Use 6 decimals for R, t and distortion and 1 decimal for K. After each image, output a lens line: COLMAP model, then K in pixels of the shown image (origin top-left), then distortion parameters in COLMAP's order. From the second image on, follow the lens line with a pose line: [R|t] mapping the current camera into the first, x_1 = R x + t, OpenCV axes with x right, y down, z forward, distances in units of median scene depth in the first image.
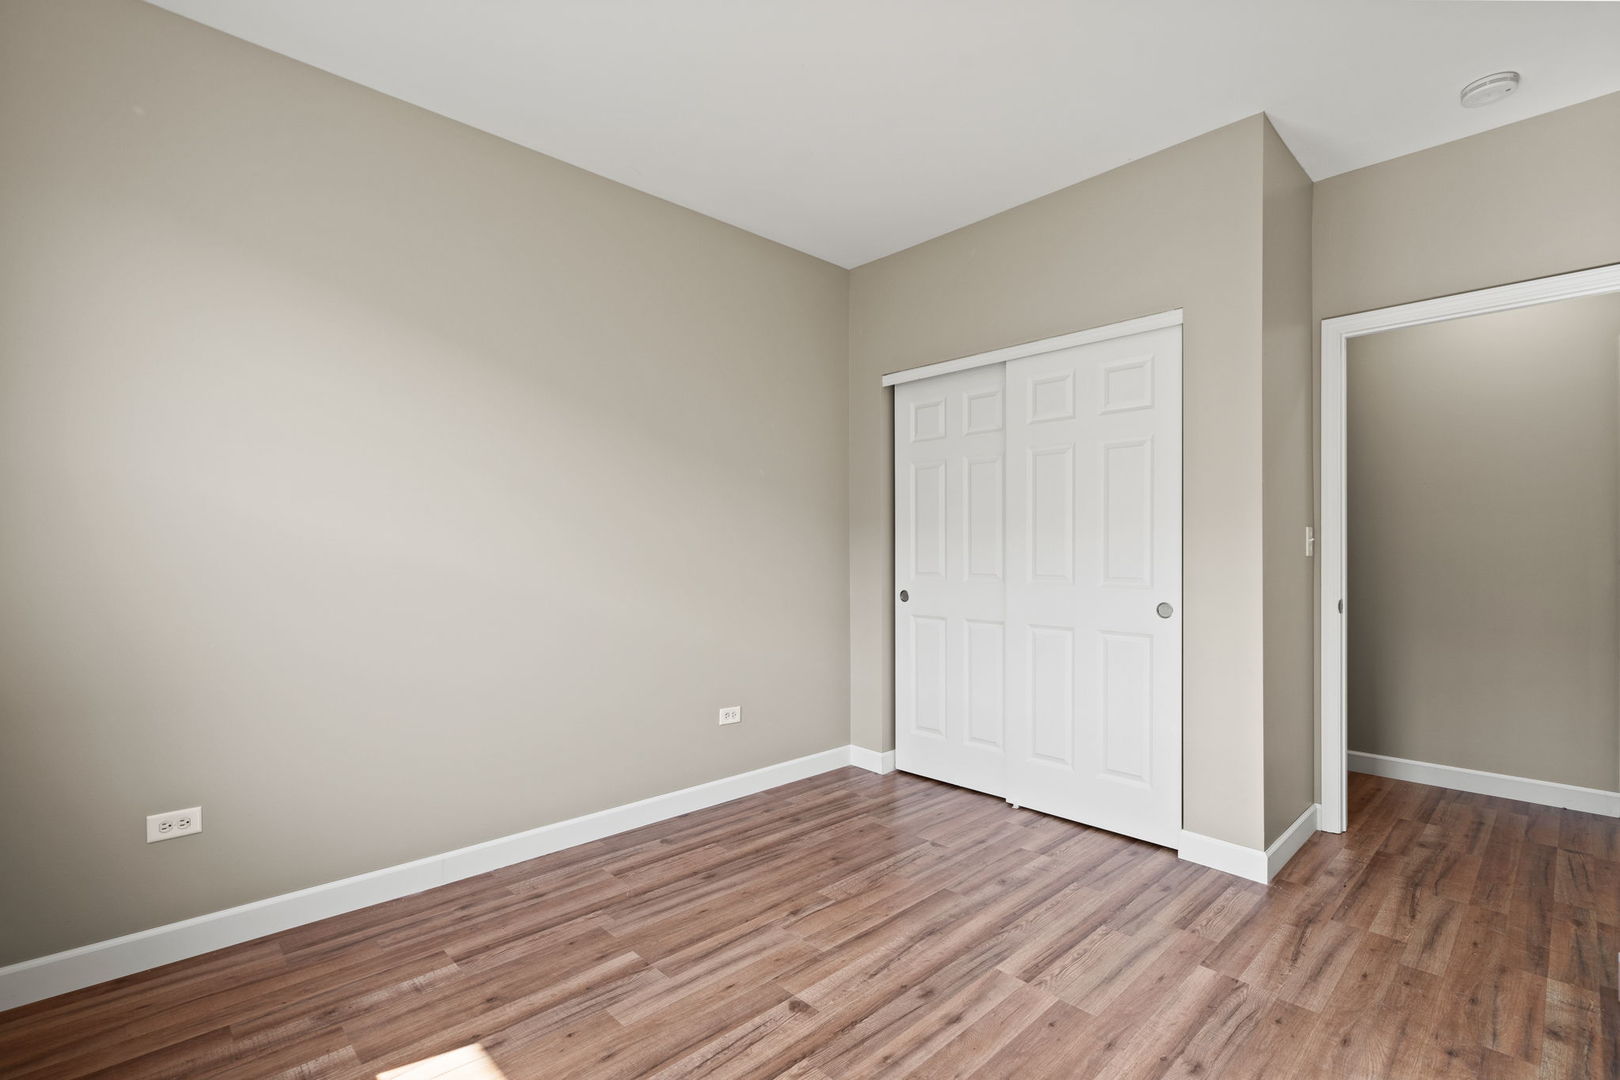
lens RADIAL K [[748.6, 0, 792.4], [0, 748.6, 539.5], [0, 0, 1]] dist [-0.002871, 0.000413]
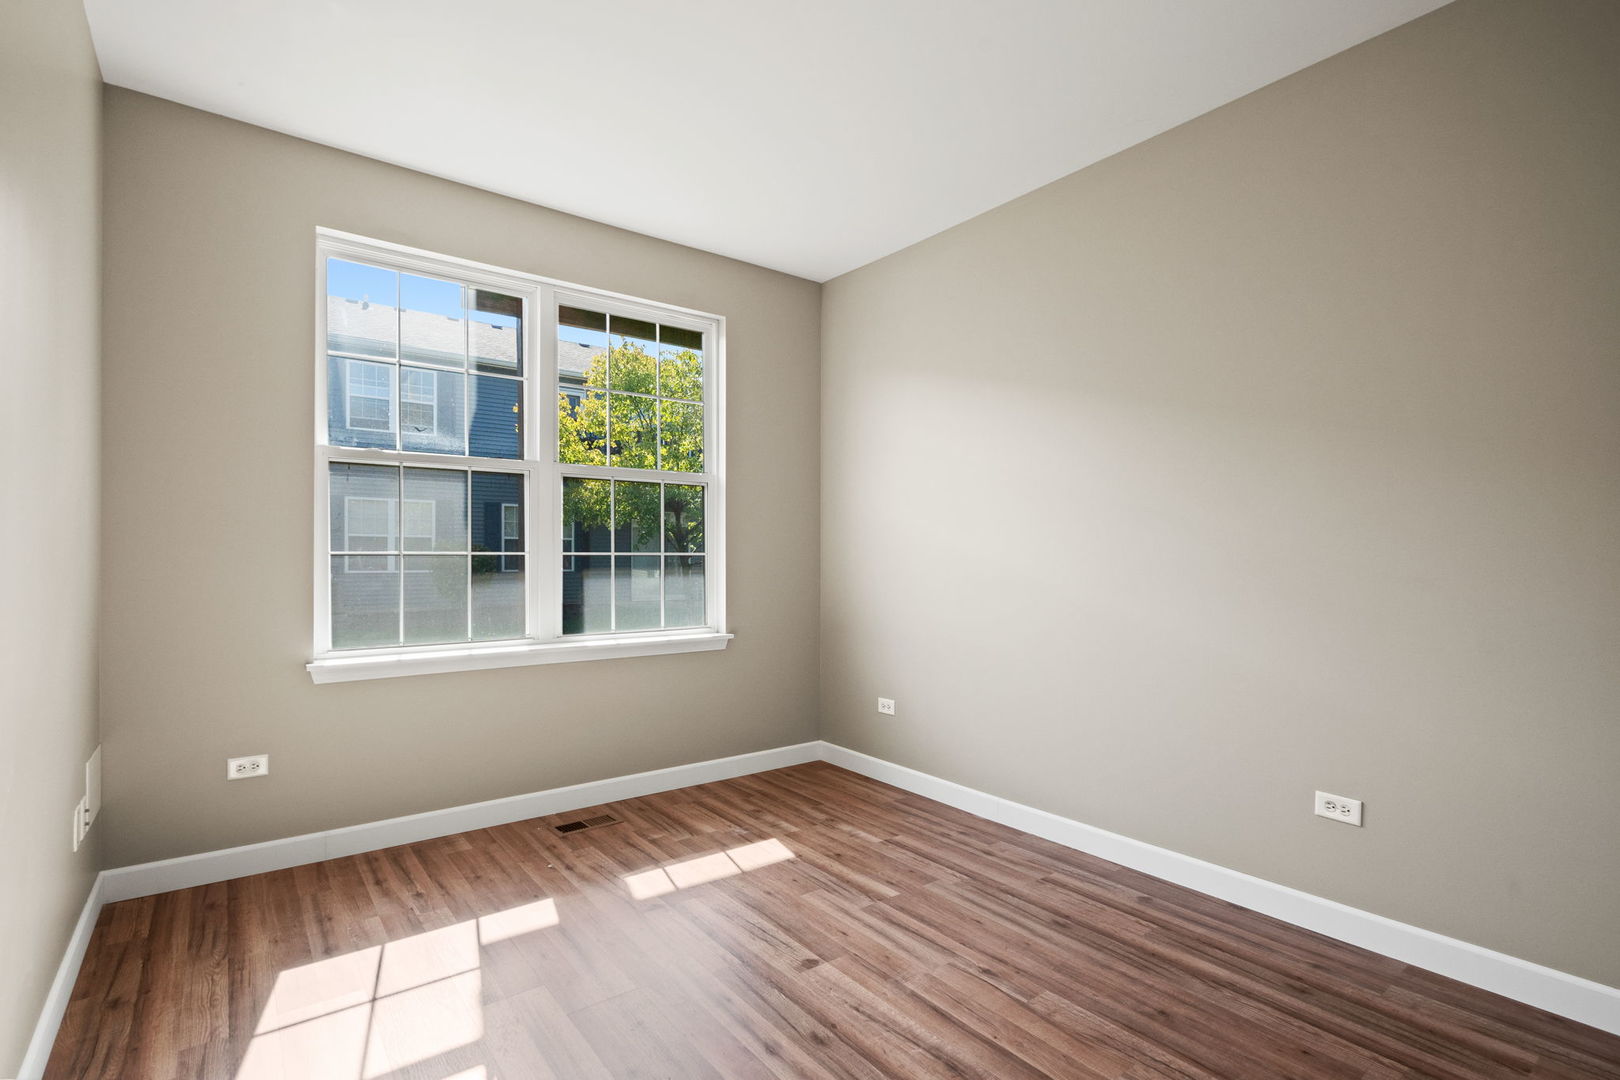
lens RADIAL K [[748.6, 0, 792.4], [0, 748.6, 539.5], [0, 0, 1]] dist [-0.002871, 0.000413]
pose [[-0.105918, -0.020773, -0.994158, 0.927798], [0.012502, 0.999675, -0.022220, 0.015717], [0.994296, -0.014783, -0.105624, 0.904356]]
